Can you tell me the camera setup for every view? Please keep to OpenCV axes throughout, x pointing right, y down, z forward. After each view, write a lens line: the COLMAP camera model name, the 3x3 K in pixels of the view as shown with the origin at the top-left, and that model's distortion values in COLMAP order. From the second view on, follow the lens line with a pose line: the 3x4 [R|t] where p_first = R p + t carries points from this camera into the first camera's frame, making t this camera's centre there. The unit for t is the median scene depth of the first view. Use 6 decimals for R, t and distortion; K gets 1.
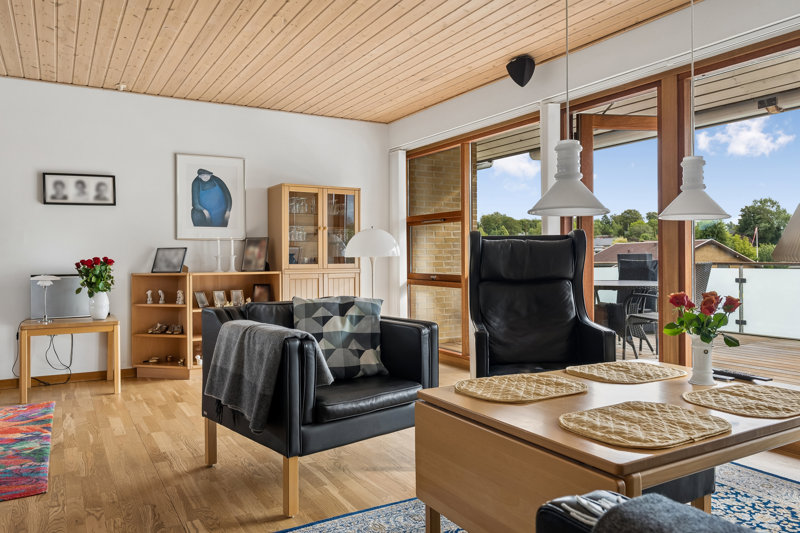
lens RADIAL K [[588.5, 0, 400.5], [0, 588.5, 253.5], [0, 0, 1]] dist [-0.000245, 0.001370]
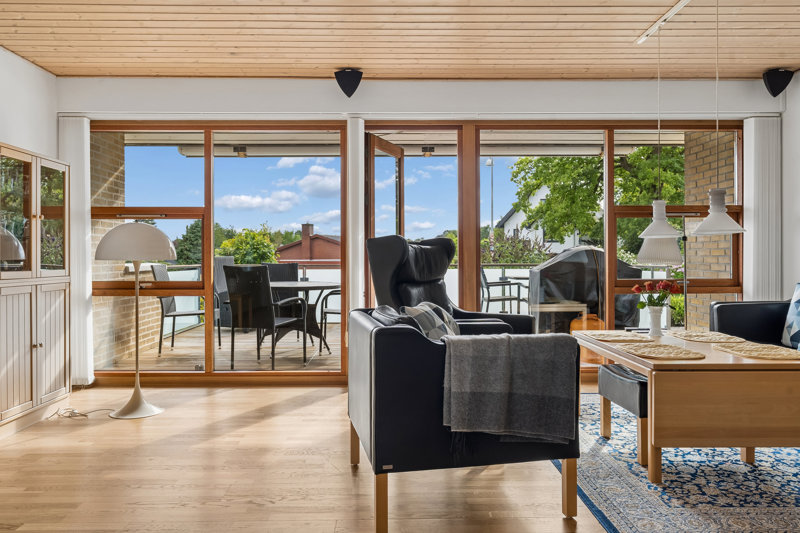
lens RADIAL K [[588.5, 0, 400.5], [0, 588.5, 253.5], [0, 0, 1]] dist [-0.000245, 0.001370]
pose [[0.483783, 0.010478, 0.875125, -0.551952], [-0.004300, 0.999945, -0.009595, 0.003616], [-0.875177, 0.000879, 0.483801, 0.344009]]
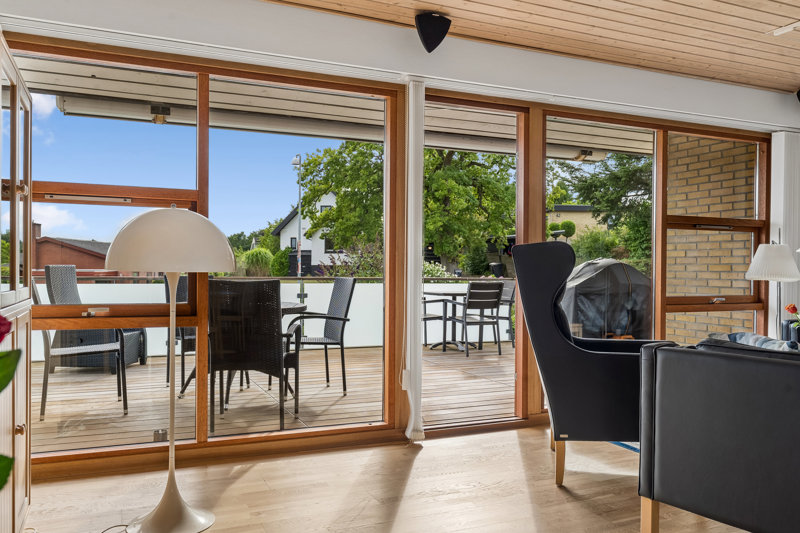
lens RADIAL K [[648.0, 0, 400.0], [0, 648.0, 266.5], [0, 0, 1]] dist [-0.000517, -0.004296]
pose [[0.104666, 0.011728, 0.994438, -0.532164], [-0.013284, 0.999858, -0.010394, 0.005726], [-0.994419, -0.012122, 0.104807, 0.788773]]
